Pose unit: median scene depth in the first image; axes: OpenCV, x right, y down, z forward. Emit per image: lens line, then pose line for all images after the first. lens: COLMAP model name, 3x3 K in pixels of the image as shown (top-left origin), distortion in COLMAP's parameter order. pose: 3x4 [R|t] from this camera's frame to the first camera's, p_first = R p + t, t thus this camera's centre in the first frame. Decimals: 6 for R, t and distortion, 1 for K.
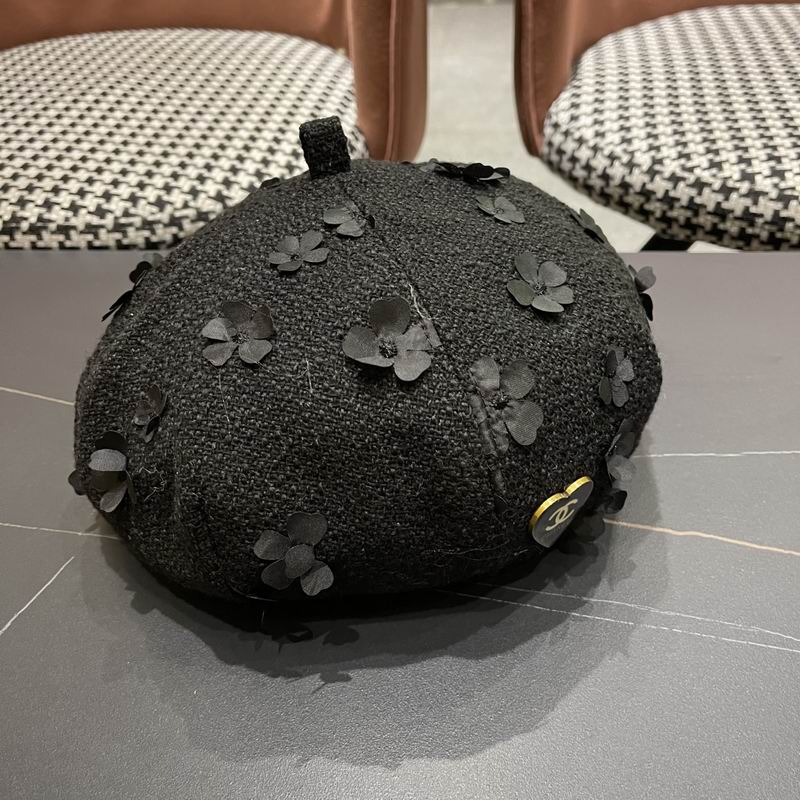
lens RADIAL K [[829.9, 0, 401.9], [0, 829.9, 415.1], [0, 0, 1]] dist [0.008859, 0.020588]
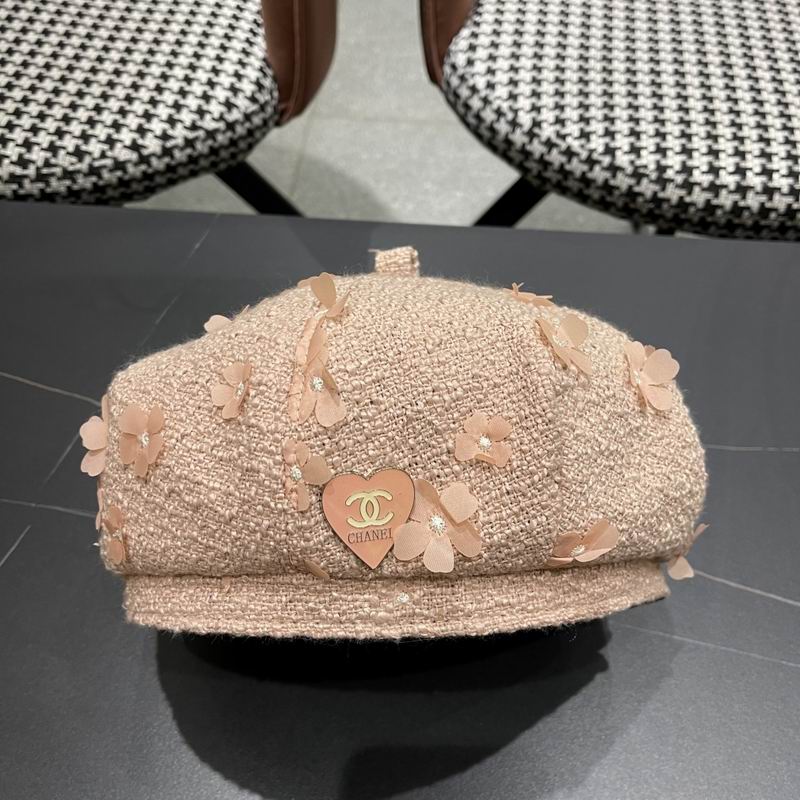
lens RADIAL K [[841.1, 0, 400.0], [0, 841.1, 400.0], [0, 0, 1]] dist [0.010584, 0.015075]
pose [[0.998008, 0.008570, 0.062500, 0.059319], [-0.022962, 0.972119, 0.233361, -0.206254], [-0.058757, -0.234332, 0.970379, -0.161853]]
